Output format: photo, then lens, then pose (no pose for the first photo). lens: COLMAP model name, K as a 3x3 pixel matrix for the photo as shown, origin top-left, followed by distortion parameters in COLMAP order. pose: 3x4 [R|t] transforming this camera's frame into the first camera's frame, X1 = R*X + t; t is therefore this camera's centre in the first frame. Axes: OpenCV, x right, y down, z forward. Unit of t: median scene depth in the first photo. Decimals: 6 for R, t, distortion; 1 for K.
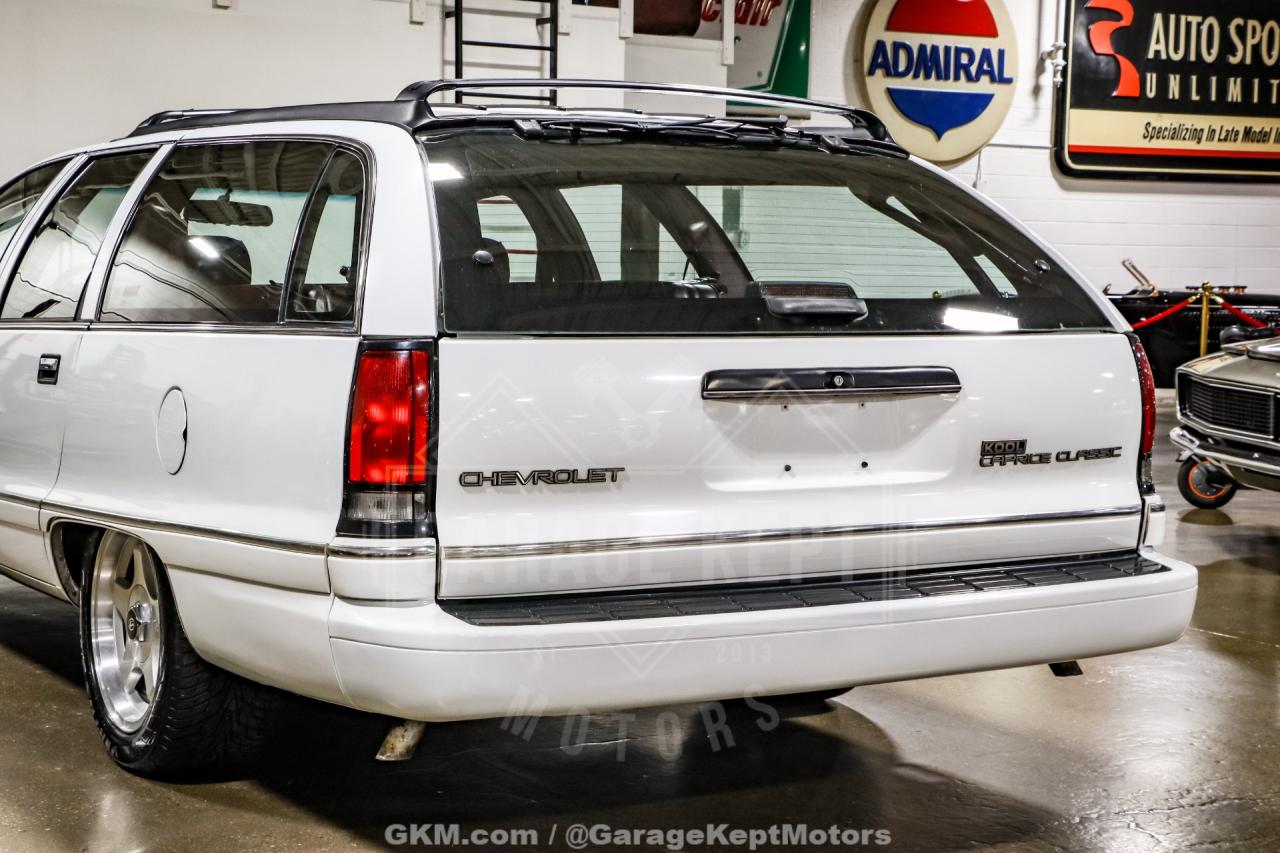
lens RADIAL K [[2199.0, 0, 630.7], [0, 2199.0, 430.7], [0, 0, 1]] dist [0.111372, 0.844596]
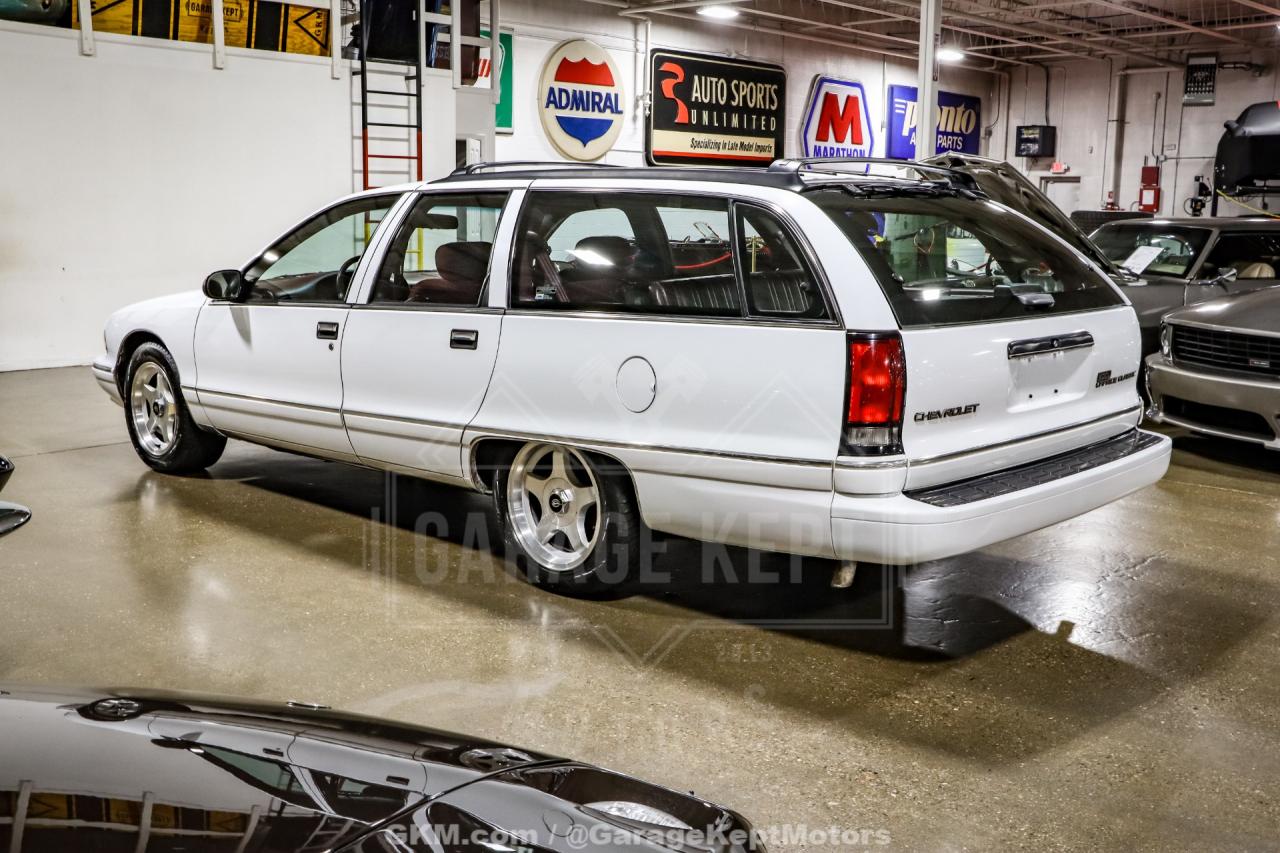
lens RADIAL K [[1318.3, 0, 644.8], [0, 1318.3, 424.3], [0, 0, 1]] dist [-0.131339, 0.338494]
pose [[0.962046, -0.049269, 0.268404, -0.146228], [0.025725, 0.995560, 0.090541, -0.018145], [-0.271673, -0.080200, 0.959042, 0.033807]]
